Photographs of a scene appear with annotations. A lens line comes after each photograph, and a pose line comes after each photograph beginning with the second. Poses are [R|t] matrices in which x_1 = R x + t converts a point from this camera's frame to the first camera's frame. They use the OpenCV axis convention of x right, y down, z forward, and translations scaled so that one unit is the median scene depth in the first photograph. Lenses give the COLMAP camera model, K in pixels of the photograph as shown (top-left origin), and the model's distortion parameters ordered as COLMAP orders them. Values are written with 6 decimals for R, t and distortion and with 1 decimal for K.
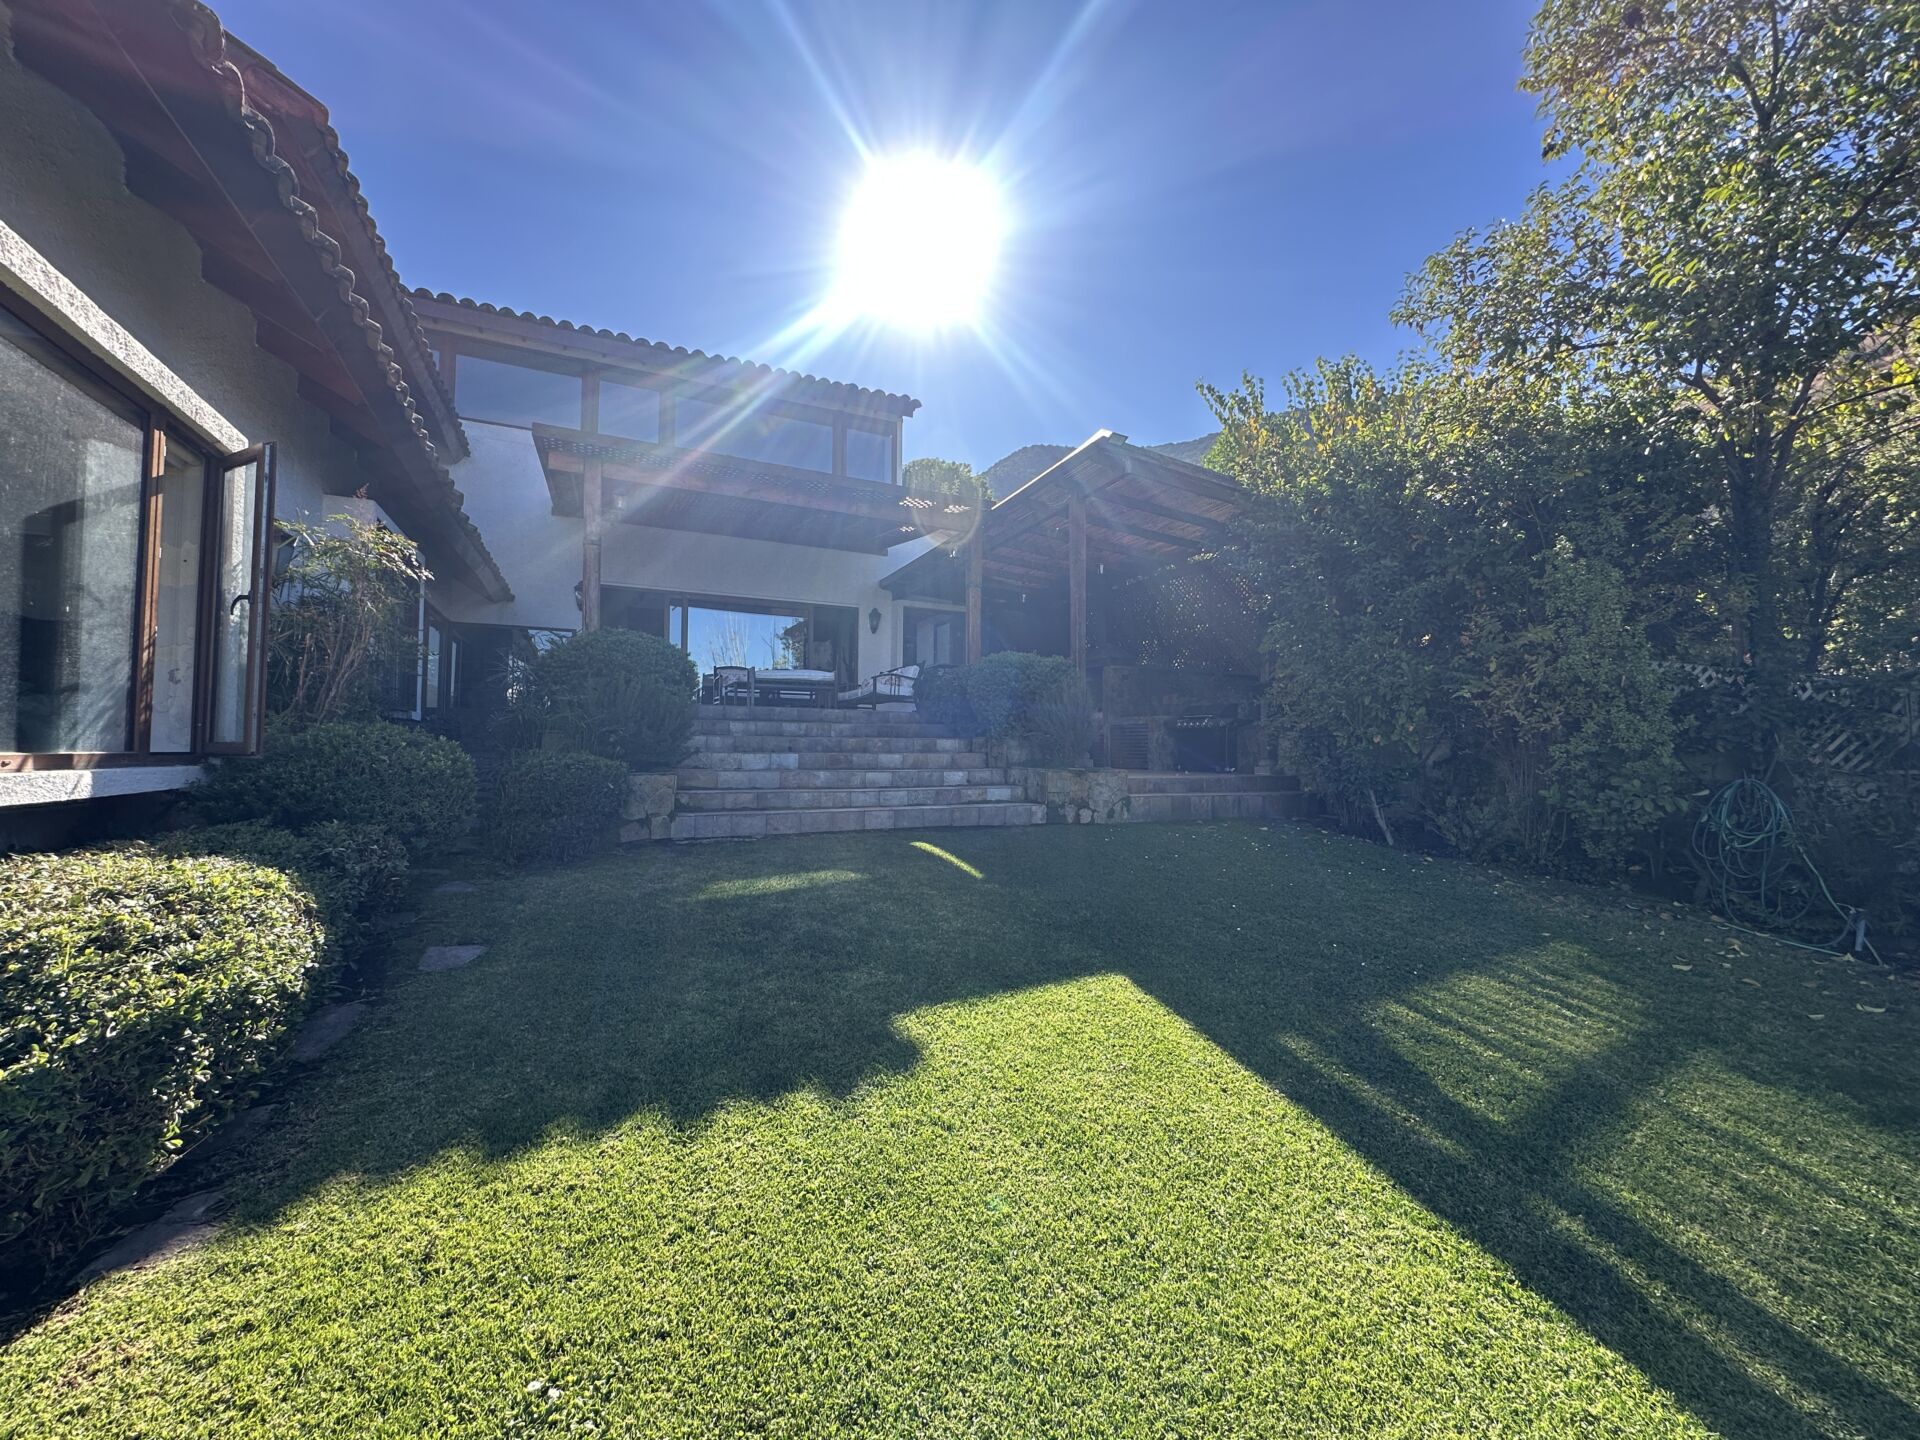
lens RADIAL K [[762.3, 0, 960.1], [0, 762.3, 720.2], [0, 0, 1]] dist [-0.001553, 0.000881]
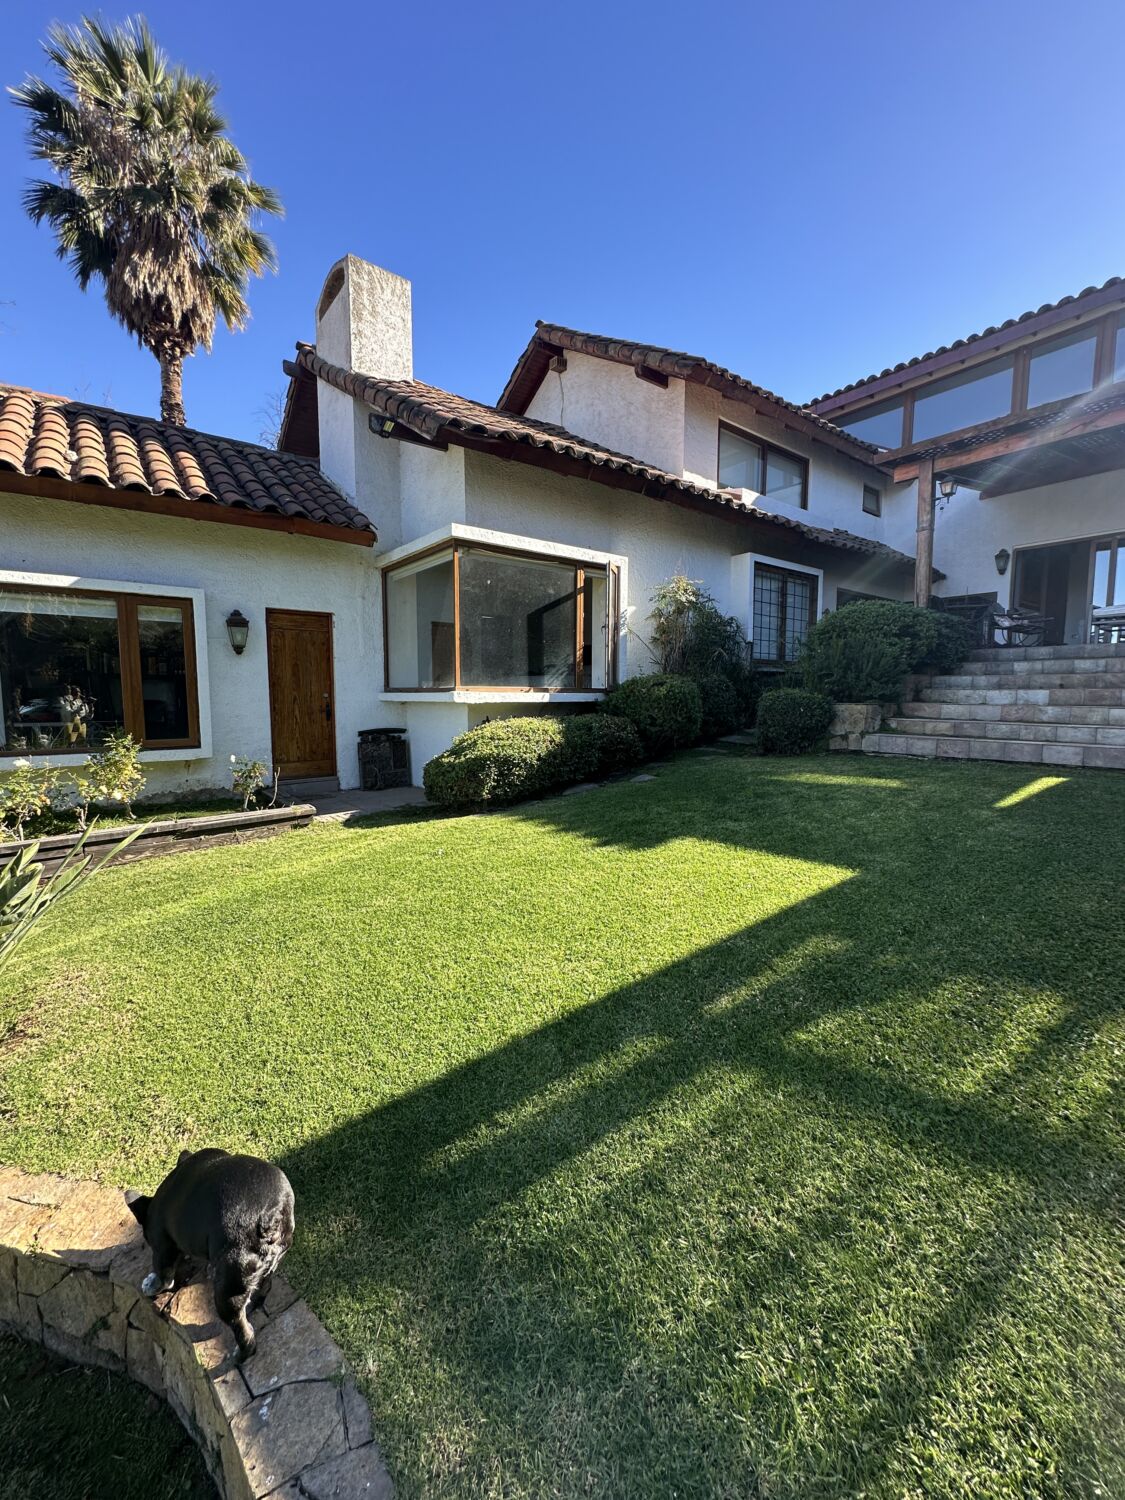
lens RADIAL K [[595.6, 0, 557.8], [0, 595.6, 755.0], [0, 0, 1]] dist [-0.001553, 0.000881]
pose [[0.193580, 0.095218, -0.976453, 0.594888], [0.038134, 0.993797, 0.104470, 0.028180], [0.980343, -0.057459, 0.188748, 0.245852]]
